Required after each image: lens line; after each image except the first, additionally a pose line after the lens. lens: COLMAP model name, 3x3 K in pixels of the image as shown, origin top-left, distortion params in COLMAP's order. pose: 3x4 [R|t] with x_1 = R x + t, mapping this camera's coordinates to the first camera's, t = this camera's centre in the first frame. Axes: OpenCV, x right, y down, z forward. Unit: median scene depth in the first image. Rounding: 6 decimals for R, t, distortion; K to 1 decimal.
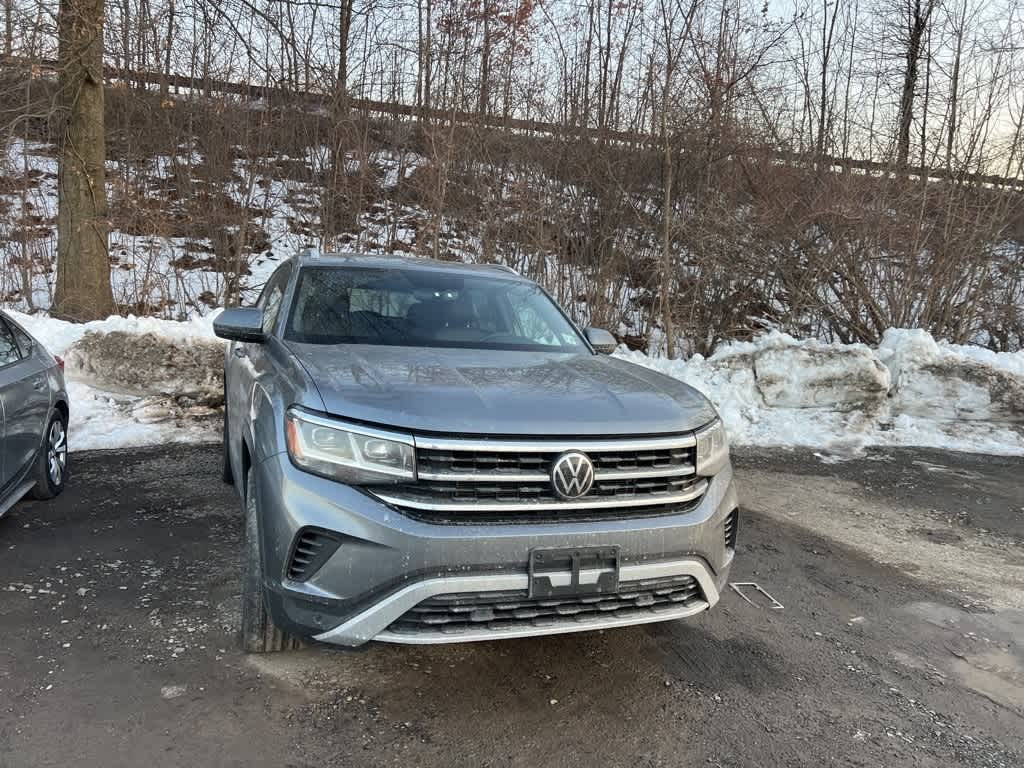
lens RADIAL K [[766.6, 0, 504.9], [0, 766.6, 392.8], [0, 0, 1]] dist [0.060064, -0.065140]
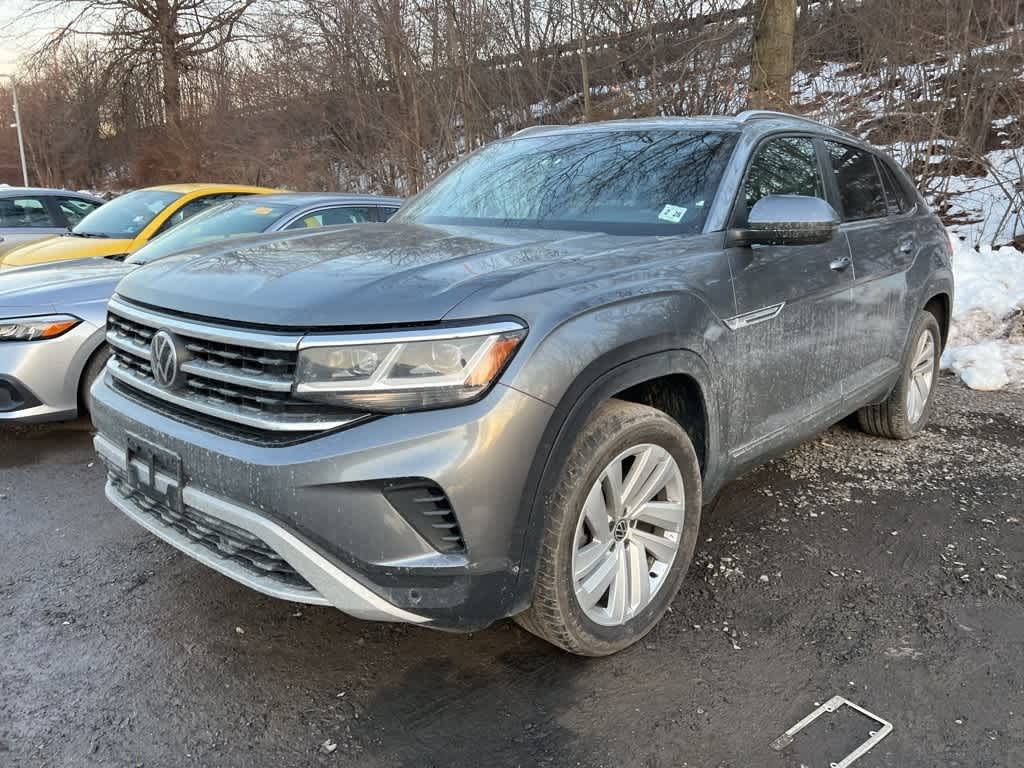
lens RADIAL K [[766.6, 0, 517.9], [0, 766.6, 384.2], [0, 0, 1]] dist [0.060064, -0.065140]
pose [[0.460232, 0.149954, -0.875043, 0.769061], [-0.080629, 0.988619, 0.127010, -0.000766], [0.884130, 0.012100, 0.467084, 0.737206]]
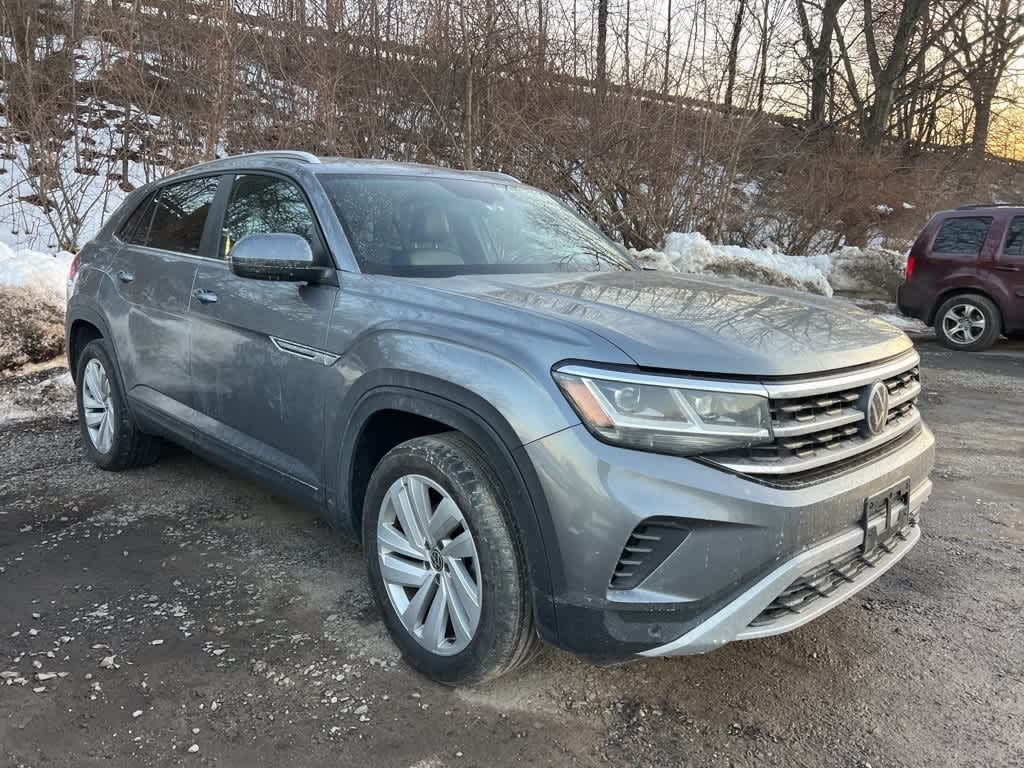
lens RADIAL K [[766.6, 0, 508.3], [0, 766.6, 384.4], [0, 0, 1]] dist [0.060064, -0.065140]
pose [[0.920002, -0.113671, 0.375068, -0.486152], [0.076902, 0.990769, 0.111637, -0.038511], [-0.384295, -0.073862, 0.920251, 0.273804]]
